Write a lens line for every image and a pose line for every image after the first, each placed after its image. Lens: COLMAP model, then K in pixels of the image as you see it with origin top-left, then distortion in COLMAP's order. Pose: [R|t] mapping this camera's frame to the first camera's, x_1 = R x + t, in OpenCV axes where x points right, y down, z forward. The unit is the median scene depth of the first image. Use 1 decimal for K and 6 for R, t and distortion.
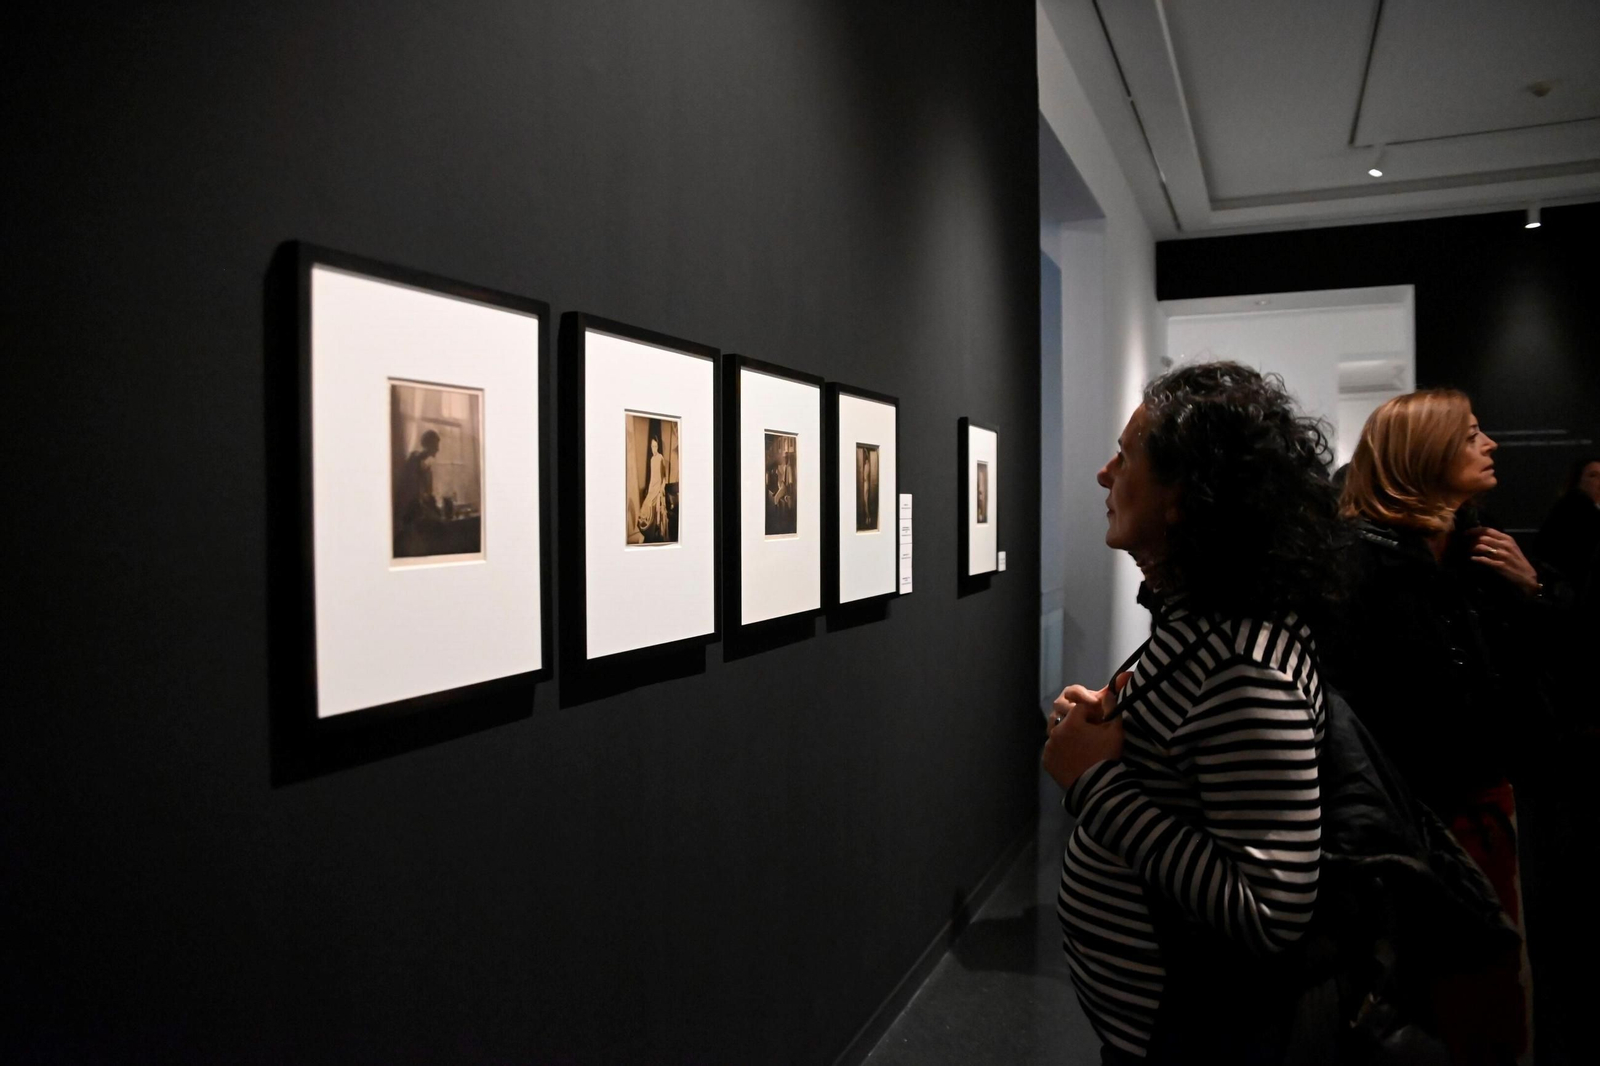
lens RADIAL K [[1085.5, 0, 800.0], [0, 1085.5, 533.0], [0, 0, 1]] dist [-0.130338, 0.095986]
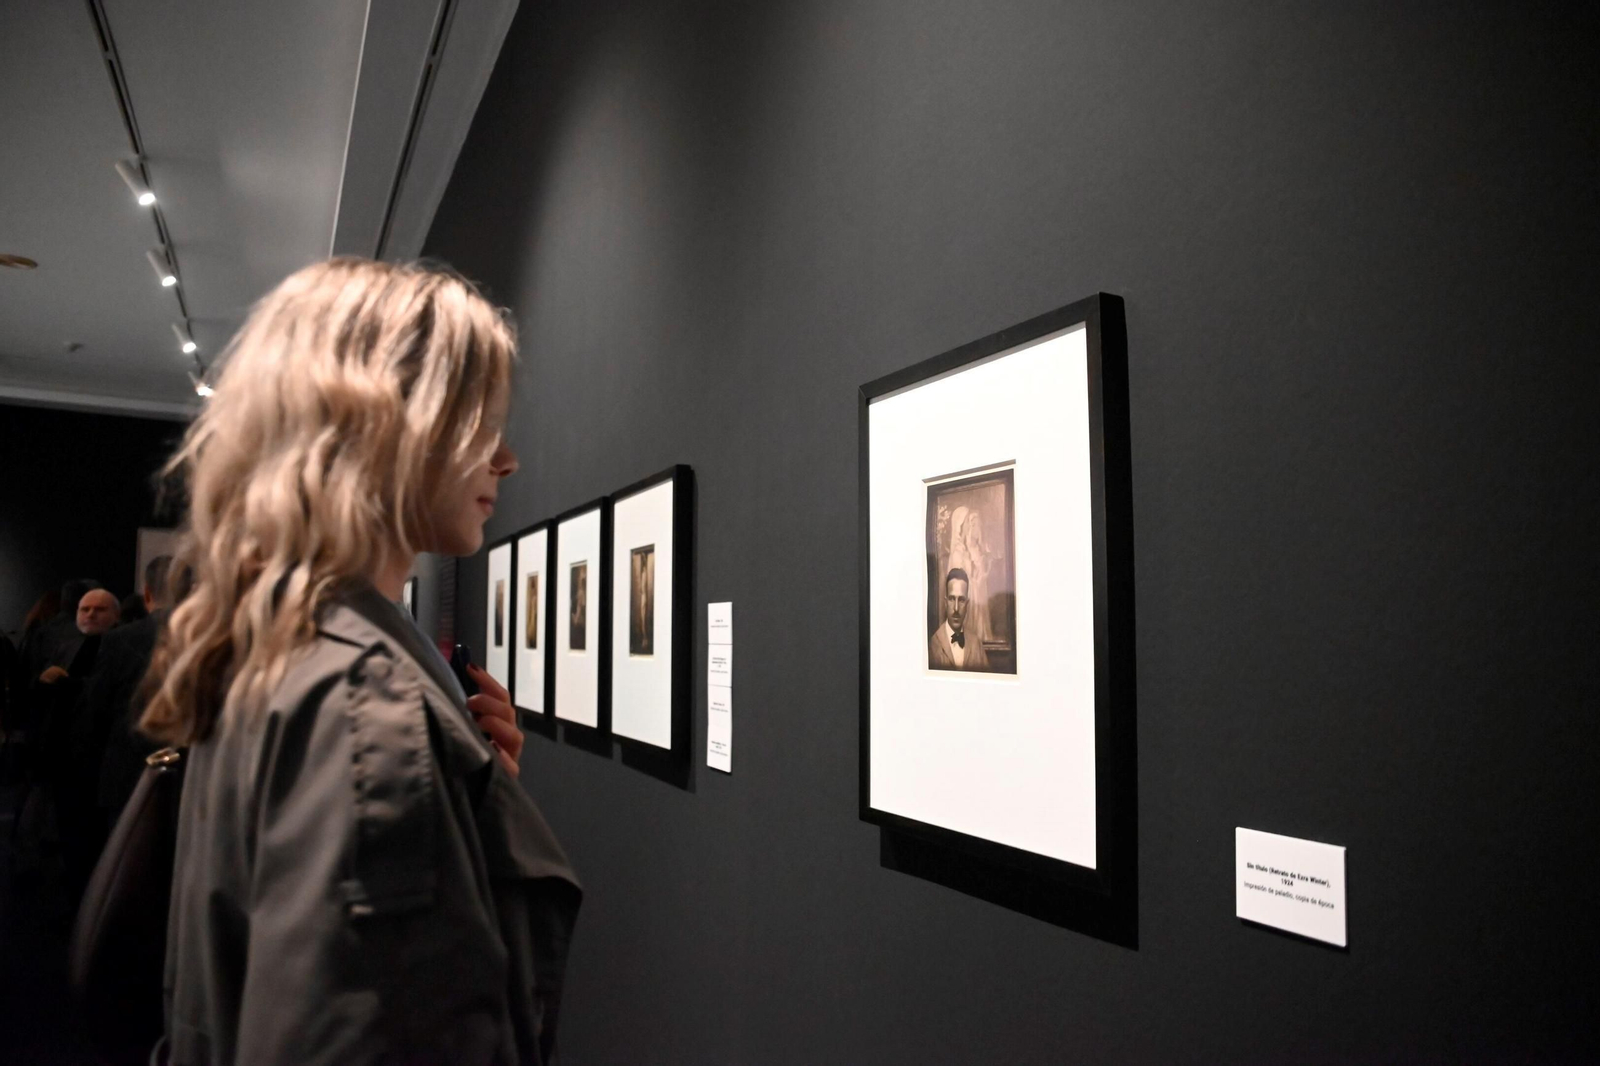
lens RADIAL K [[1085.5, 0, 800.0], [0, 1085.5, 533.0], [0, 0, 1]] dist [-0.130338, 0.095986]
pose [[-0.635002, -0.071357, -0.769208, 0.885336], [-0.018392, 0.996839, -0.077290, -0.047728], [0.772292, -0.034932, -0.634307, 2.339351]]
